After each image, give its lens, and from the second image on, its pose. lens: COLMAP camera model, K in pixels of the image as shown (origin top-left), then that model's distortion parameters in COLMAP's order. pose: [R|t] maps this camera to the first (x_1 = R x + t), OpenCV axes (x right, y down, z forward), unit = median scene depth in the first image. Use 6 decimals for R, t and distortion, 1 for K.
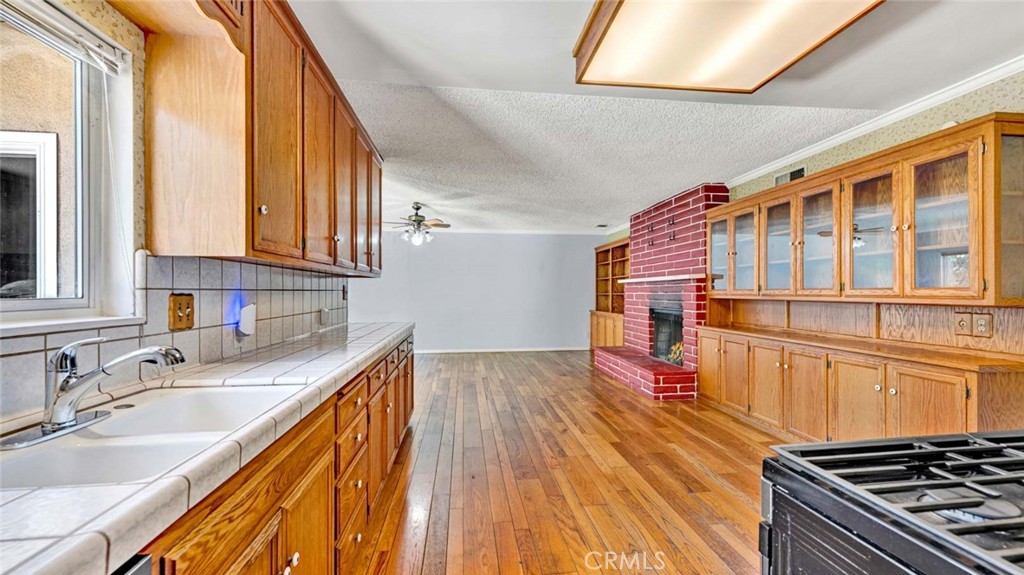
lens RADIAL K [[421.5, 0, 518.5], [0, 421.5, 284.5], [0, 0, 1]] dist [0.015824, -0.000751]
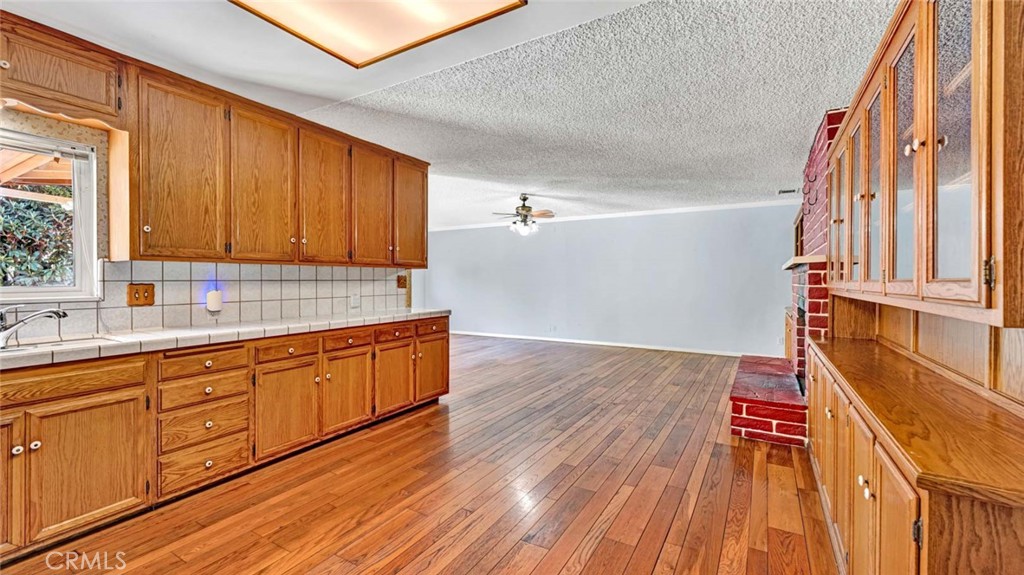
lens RADIAL K [[421.5, 0, 498.4], [0, 421.5, 283.5], [0, 0, 1]] dist [0.015824, -0.000751]
pose [[0.783807, 0.009115, -0.620938, 0.455217], [0.007921, 0.999664, 0.024673, -0.002866], [0.620954, -0.024258, 0.783472, 0.198419]]
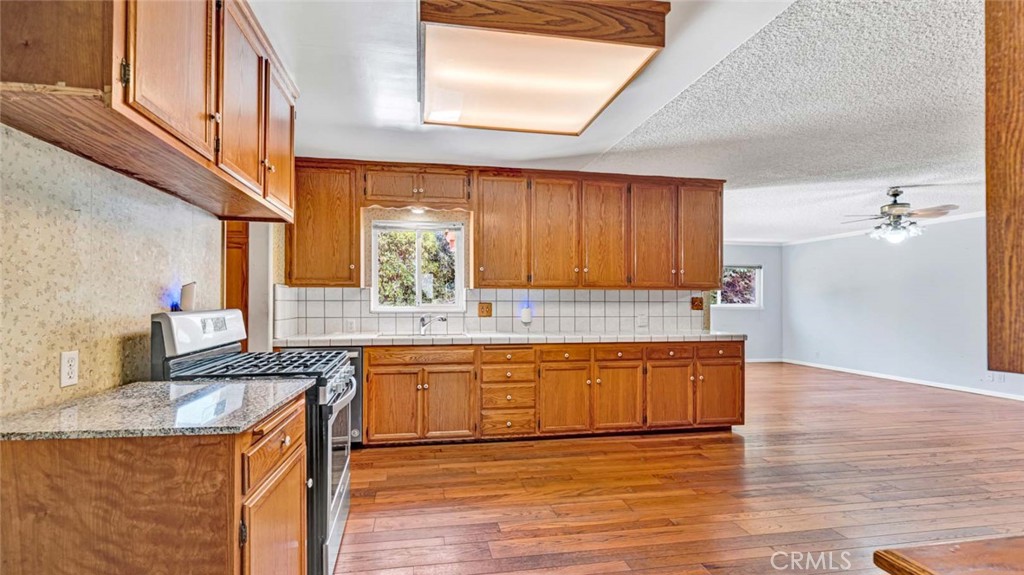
lens RADIAL K [[421.5, 0, 512.3], [0, 421.5, 300.9], [0, 0, 1]] dist [0.015824, -0.000751]
pose [[0.089246, 0.004381, -0.996000, 0.610615], [0.011343, 0.999921, 0.005415, -0.000978], [0.995945, -0.011781, 0.089190, 0.312919]]
